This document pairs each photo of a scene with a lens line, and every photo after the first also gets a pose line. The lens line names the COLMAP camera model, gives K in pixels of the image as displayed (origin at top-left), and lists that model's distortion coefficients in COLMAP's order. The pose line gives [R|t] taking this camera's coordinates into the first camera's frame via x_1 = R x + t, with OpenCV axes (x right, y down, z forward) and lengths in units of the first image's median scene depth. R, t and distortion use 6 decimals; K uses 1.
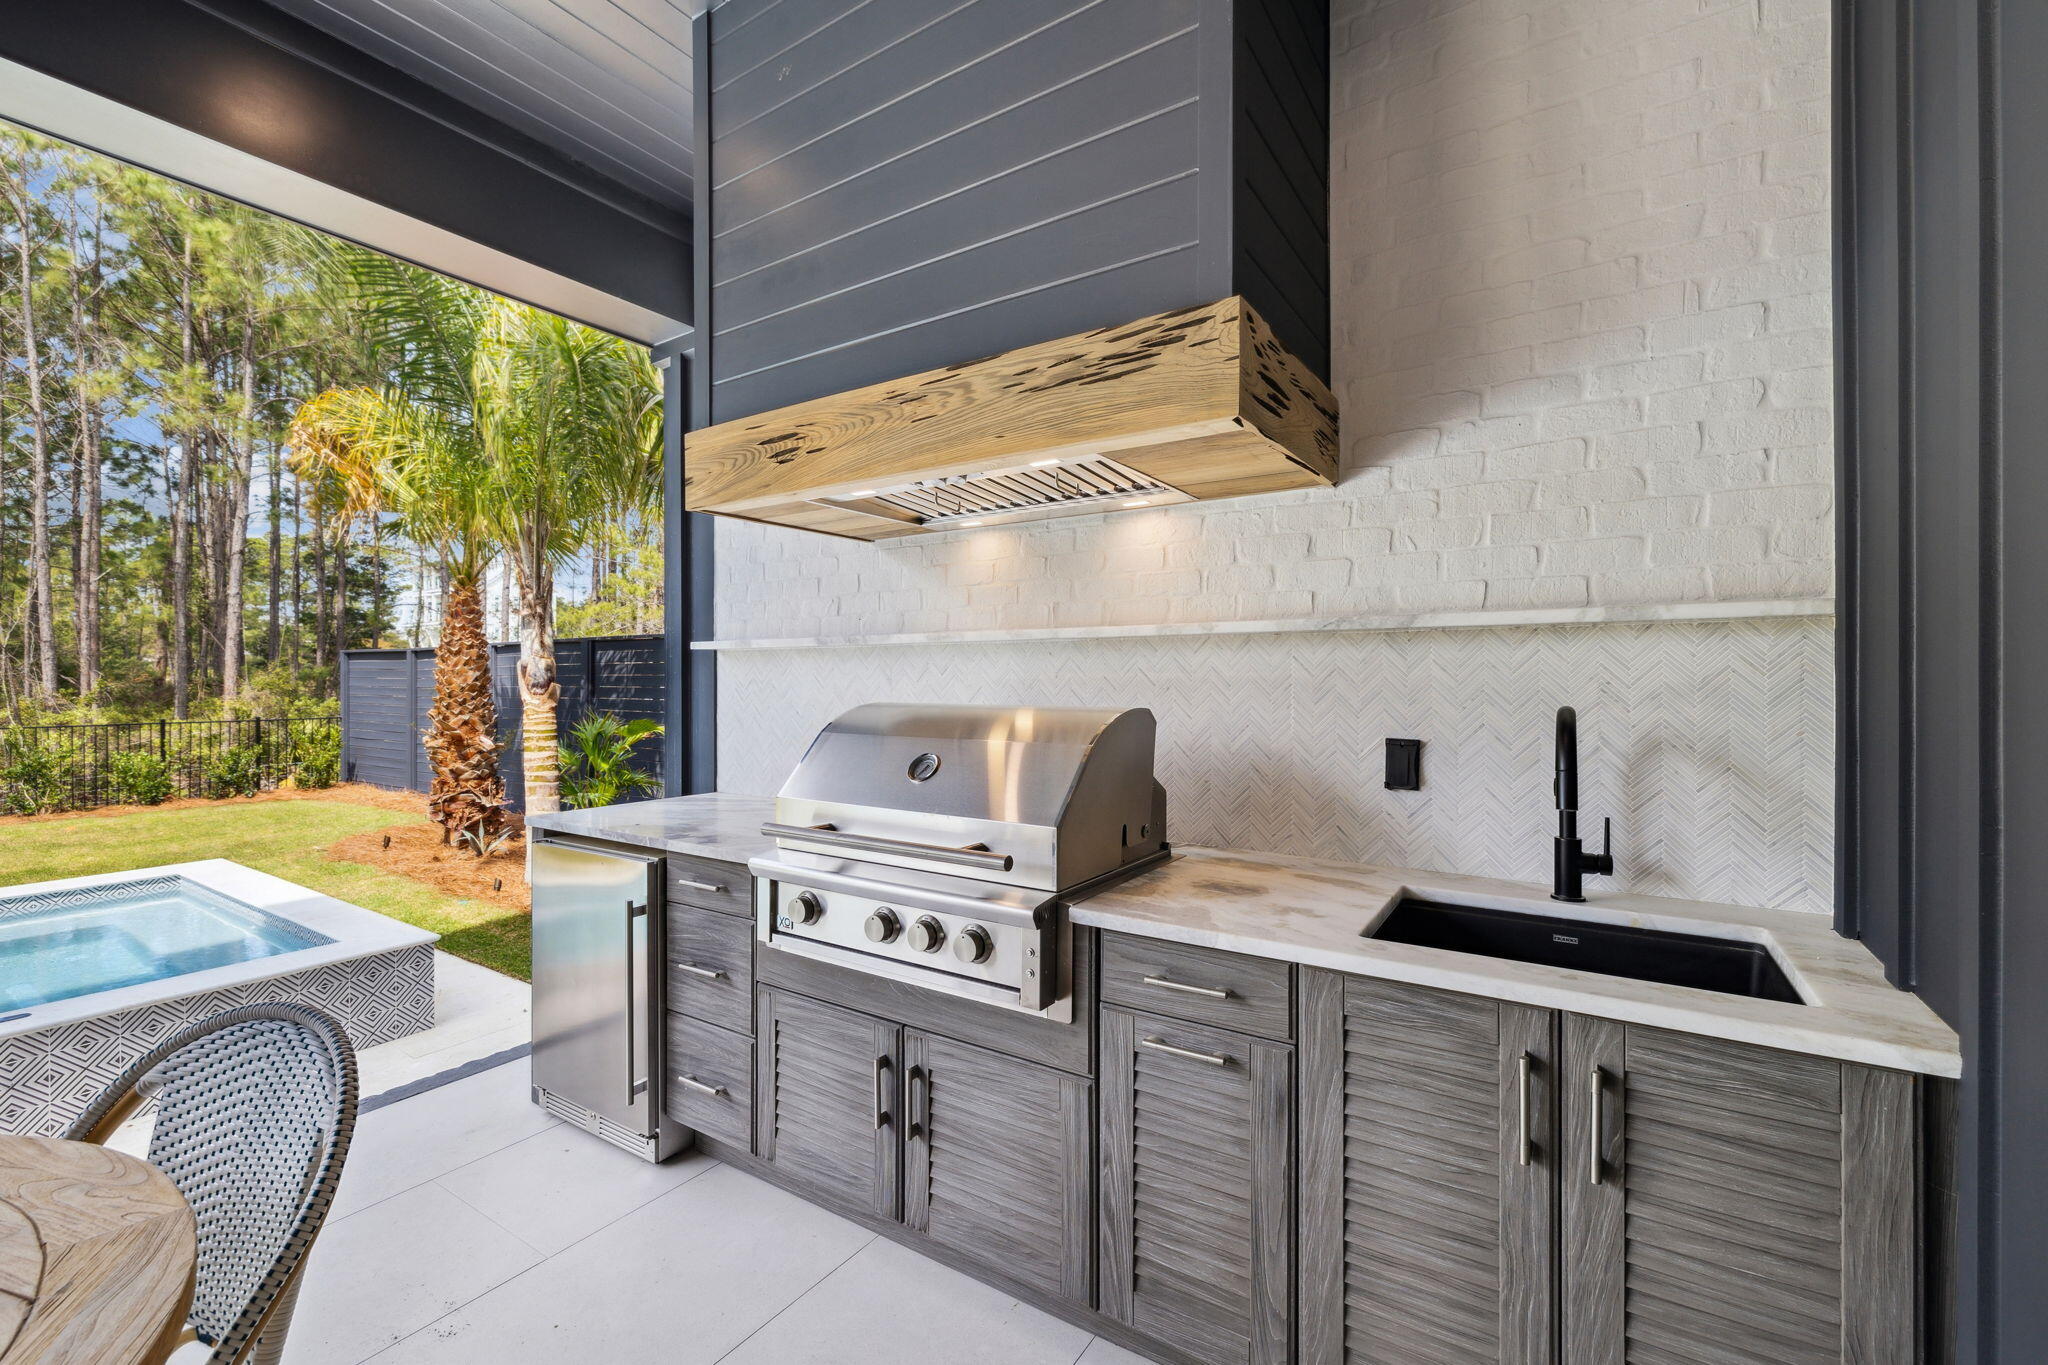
lens RADIAL K [[862.6, 0, 1021.4], [0, 862.6, 680.1], [0, 0, 1]] dist [0.000634, 0.000036]
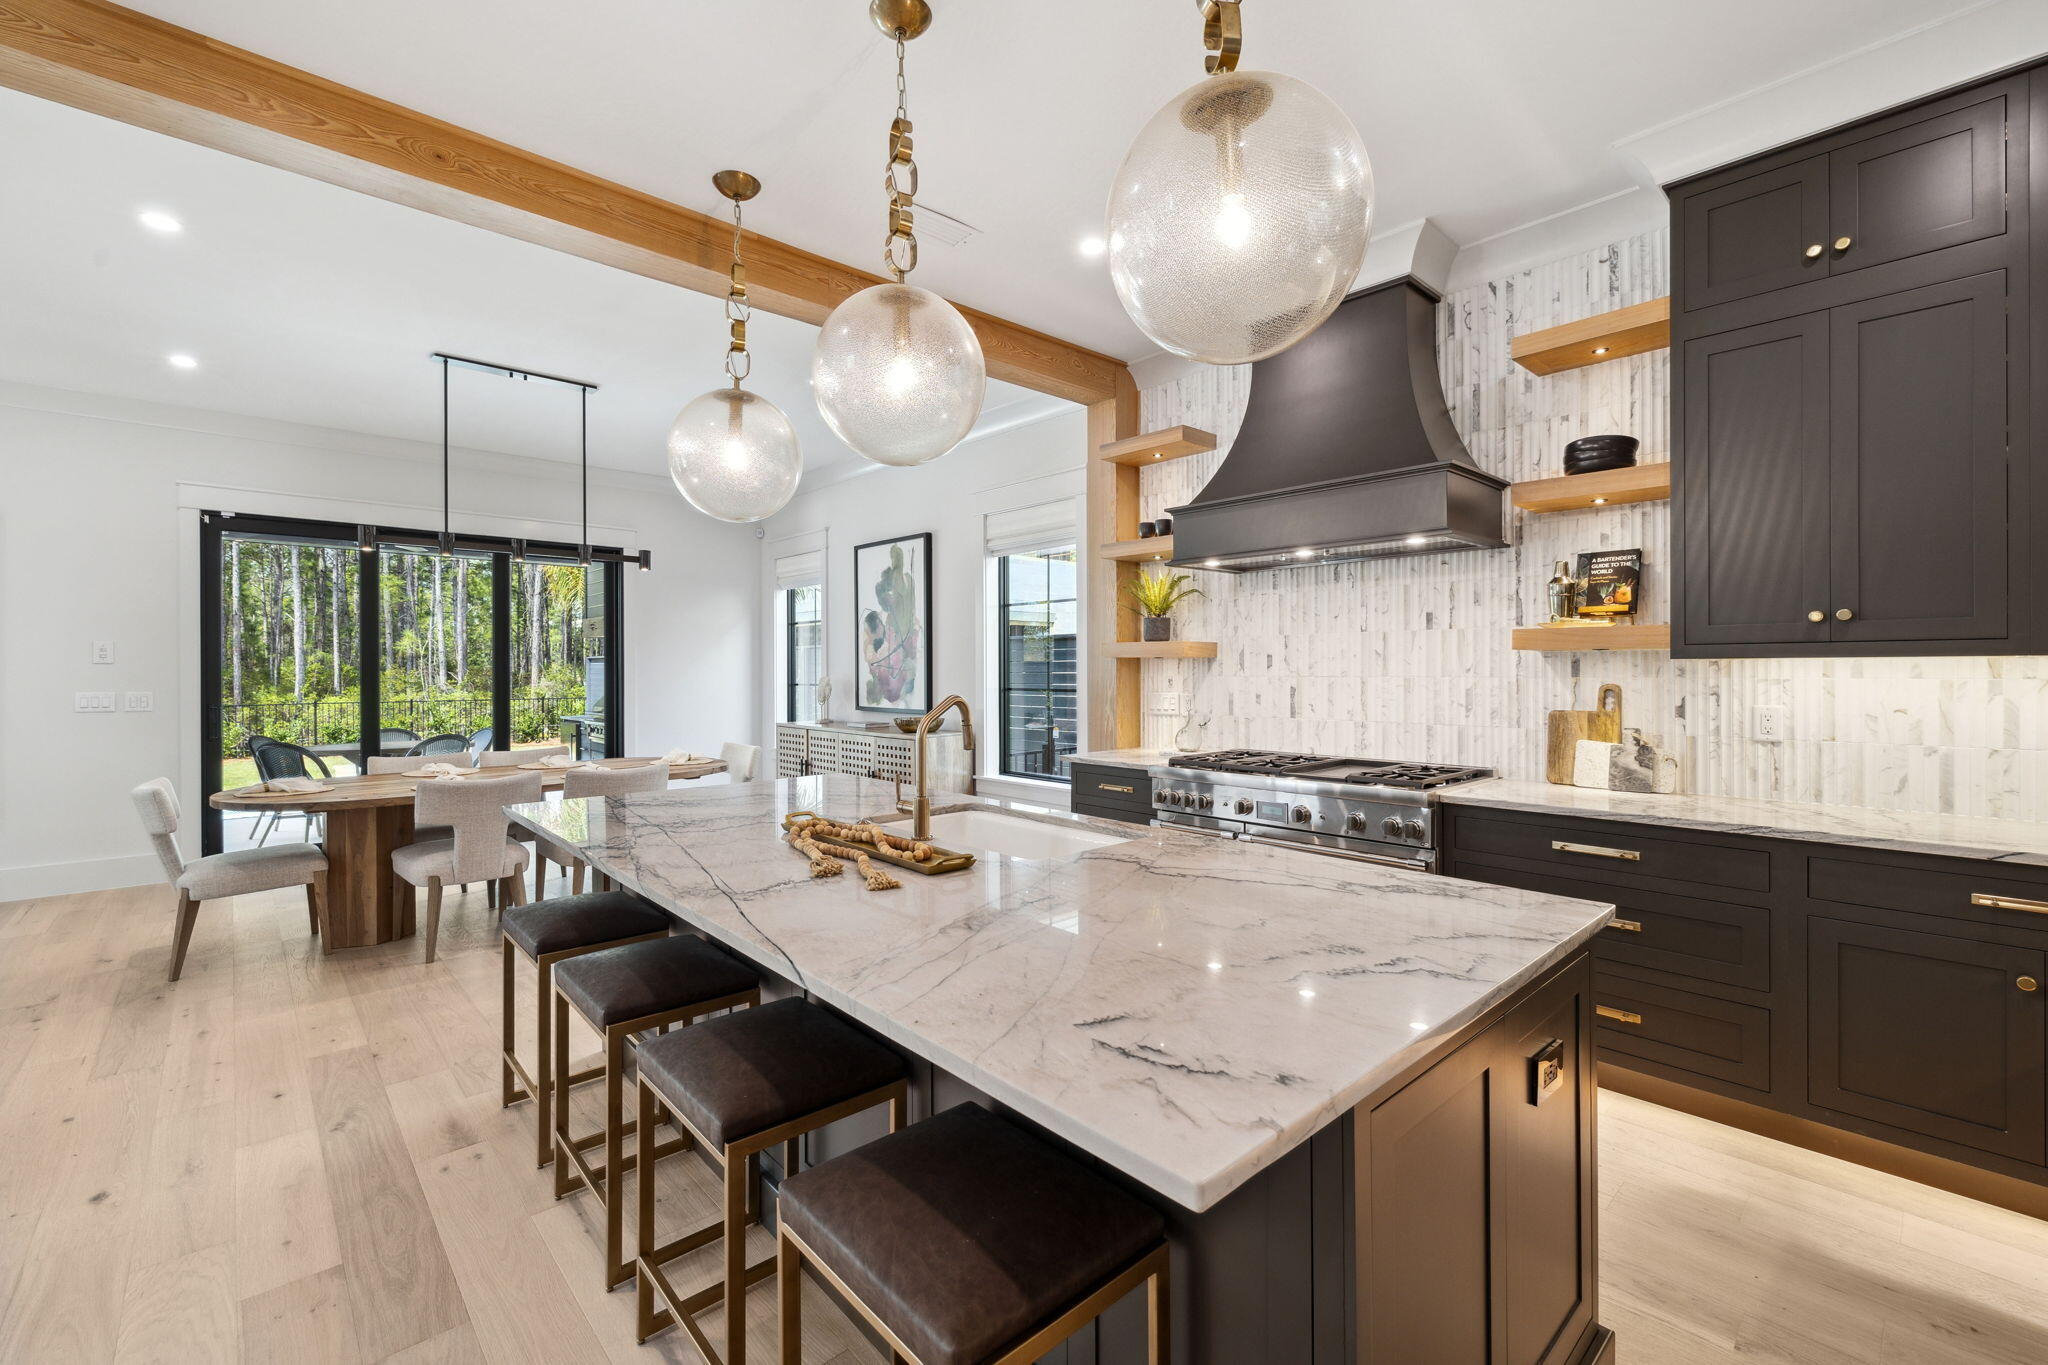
lens RADIAL K [[862.6, 0, 1017.2], [0, 862.6, 681.5], [0, 0, 1]] dist [0.000634, 0.000036]
pose [[0.967482, 0.007553, -0.252828, 2.379131], [-0.006930, 0.999970, 0.003354, 0.001365], [0.252846, -0.001493, 0.967505, -2.144696]]
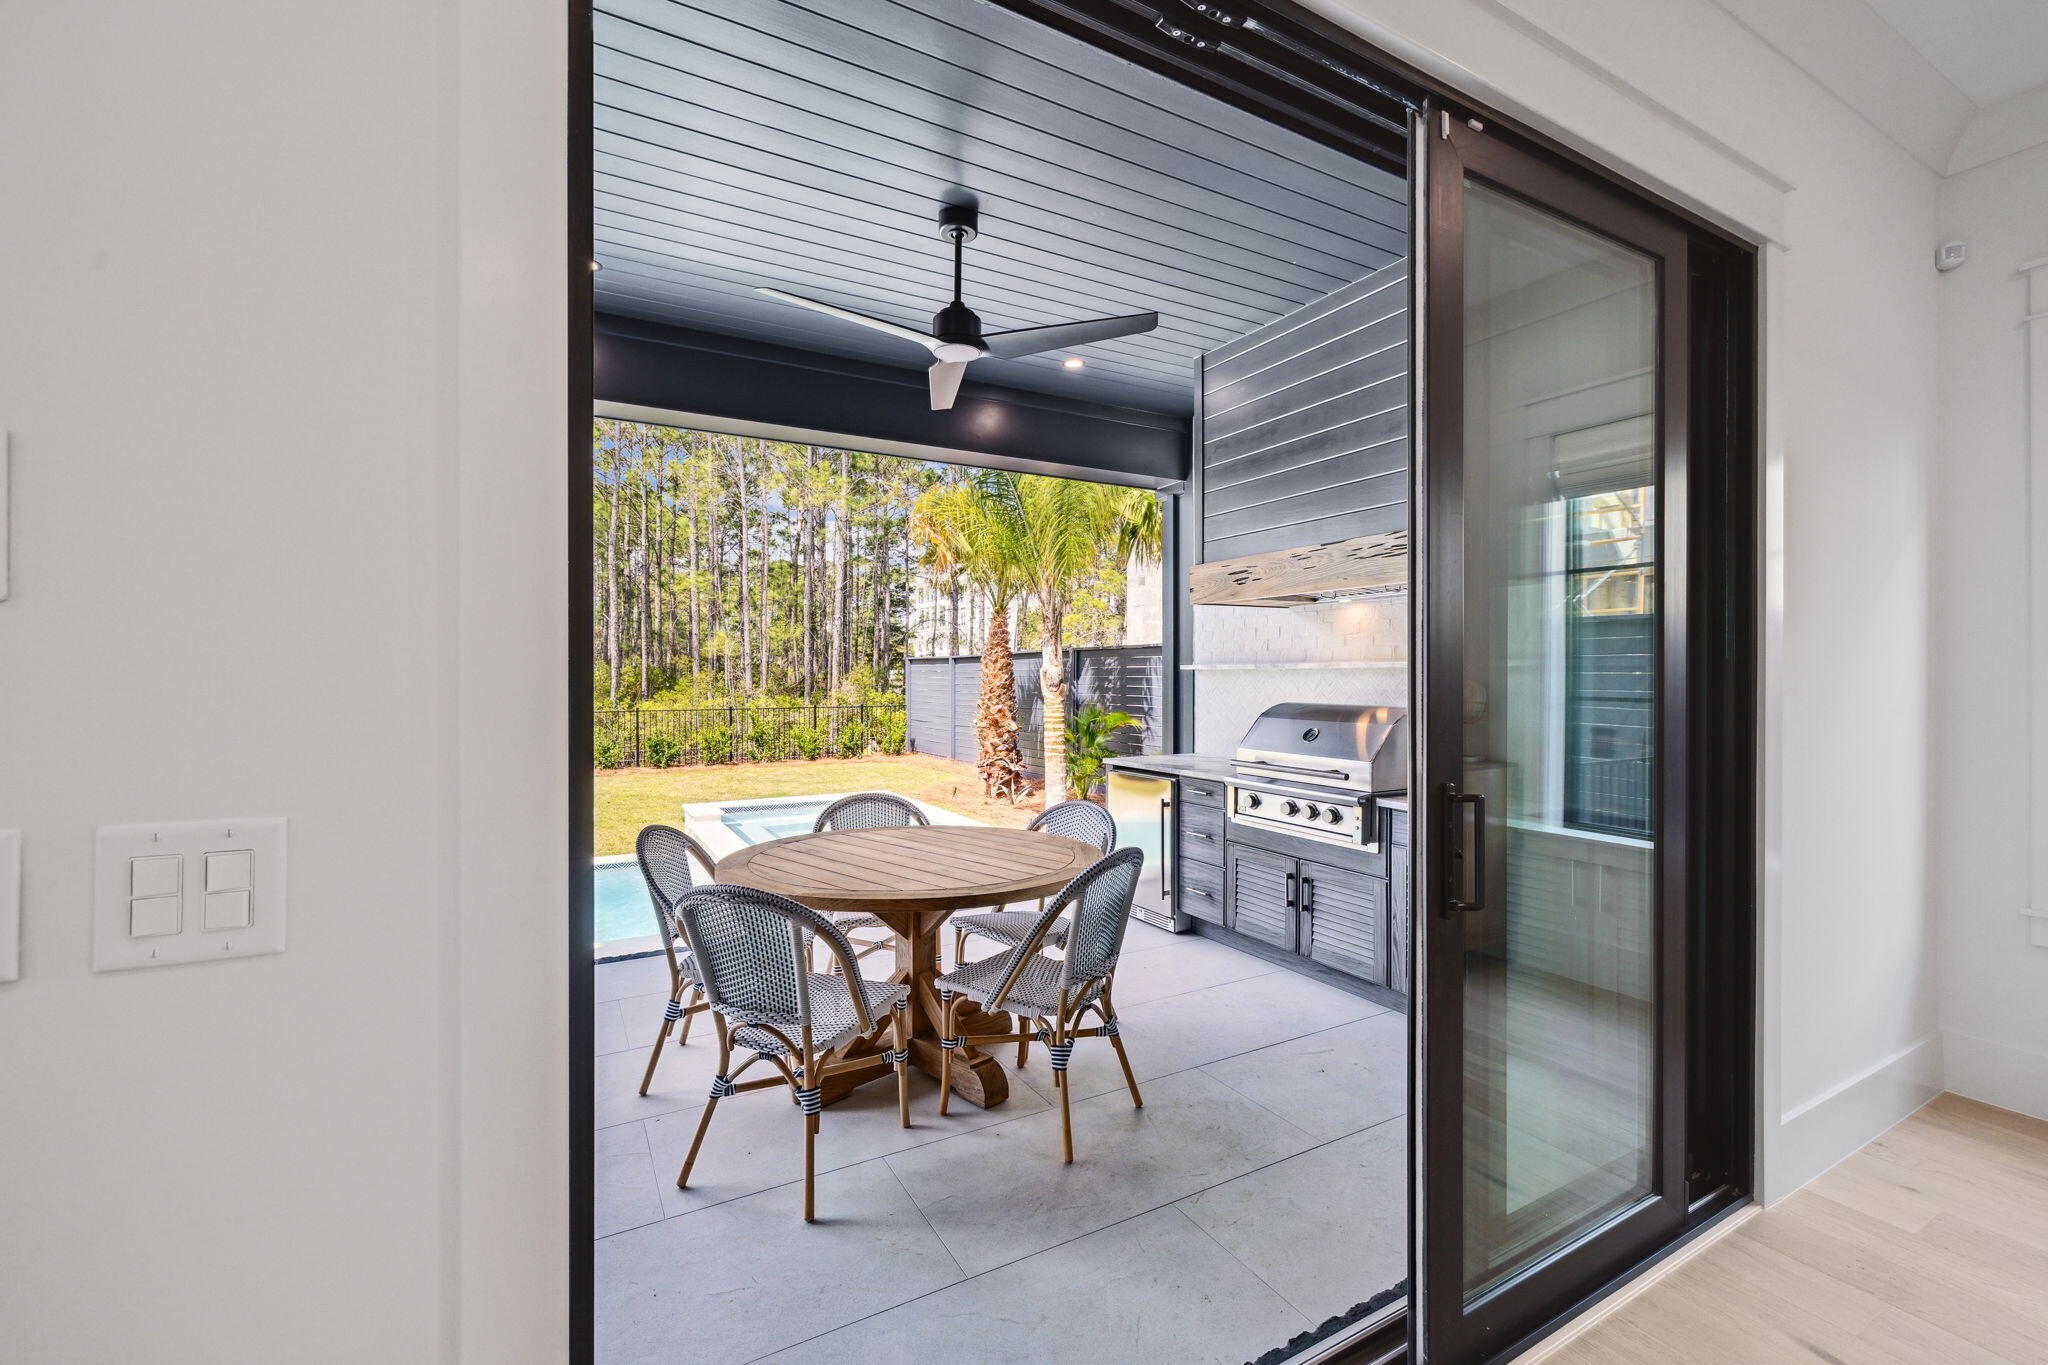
lens RADIAL K [[862.6, 0, 1021.8], [0, 862.6, 680.0], [0, 0, 1]] dist [0.000634, 0.000036]
pose [[0.884022, 0.002632, -0.467438, 0.199054], [-0.000161, 0.999986, 0.005327, -0.033170], [0.467445, -0.004634, 0.884010, -0.943551]]
